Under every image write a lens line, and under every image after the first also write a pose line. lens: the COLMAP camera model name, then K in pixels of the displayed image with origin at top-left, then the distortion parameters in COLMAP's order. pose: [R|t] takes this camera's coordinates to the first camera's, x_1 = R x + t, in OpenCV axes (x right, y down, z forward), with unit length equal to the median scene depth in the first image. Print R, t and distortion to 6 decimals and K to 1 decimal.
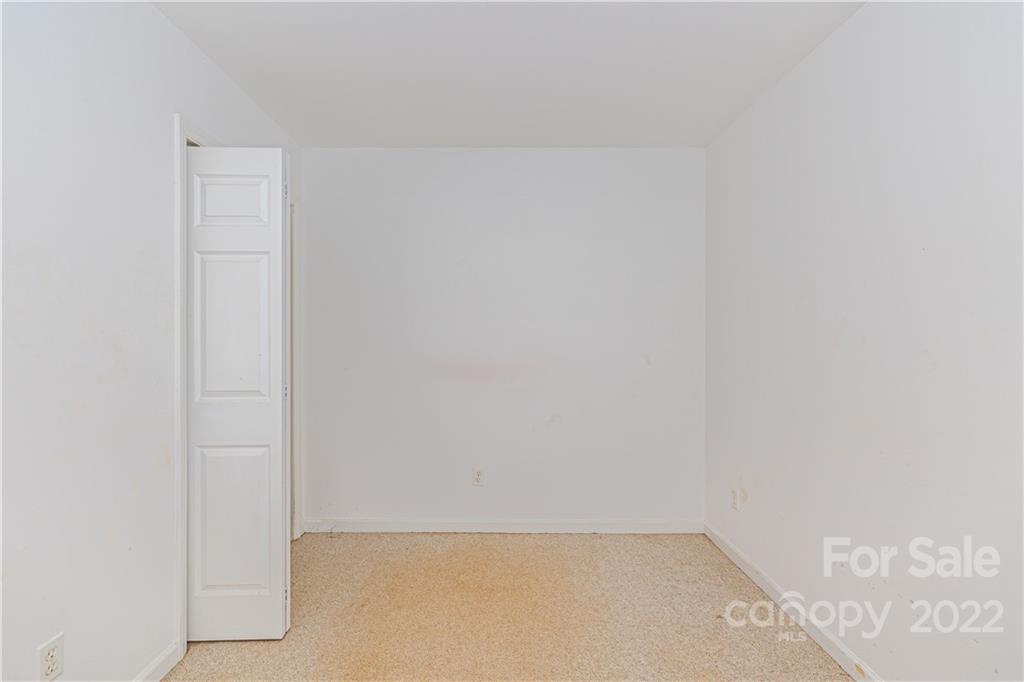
lens RADIAL K [[429.7, 0, 512.0], [0, 429.7, 338.0], [0, 0, 1]] dist [-0.001766, -0.000431]
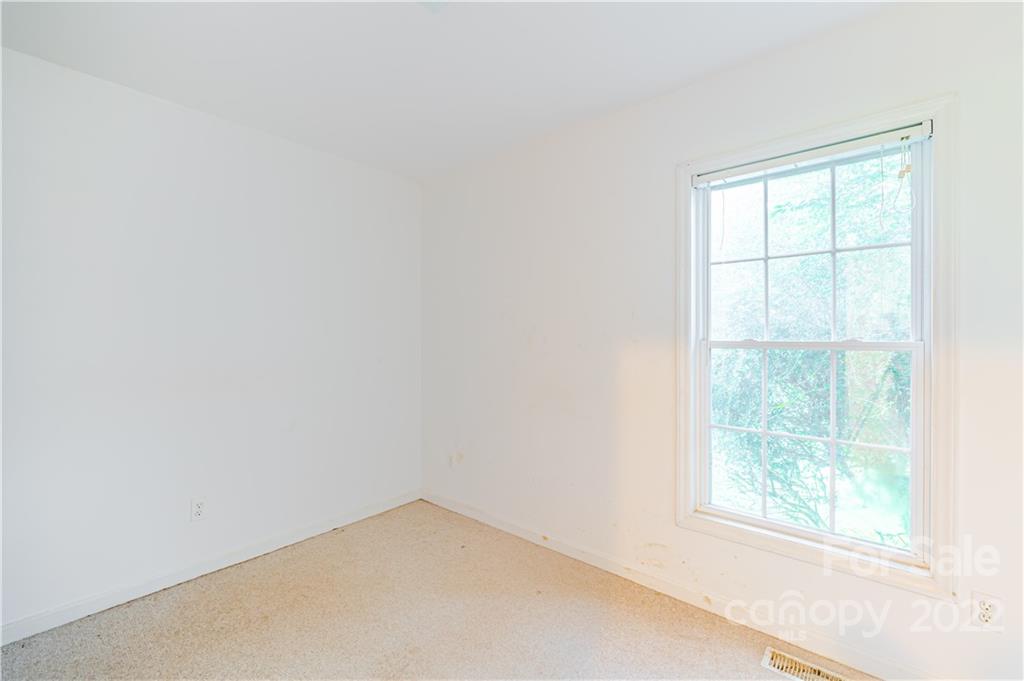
lens RADIAL K [[429.7, 0, 512.1], [0, 429.7, 336.3], [0, 0, 1]] dist [-0.001766, -0.000431]
pose [[0.661334, -0.012417, 0.749989, -0.294110], [0.016512, 0.999862, 0.001994, 0.002780], [-0.749910, 0.011065, 0.661447, 0.006885]]
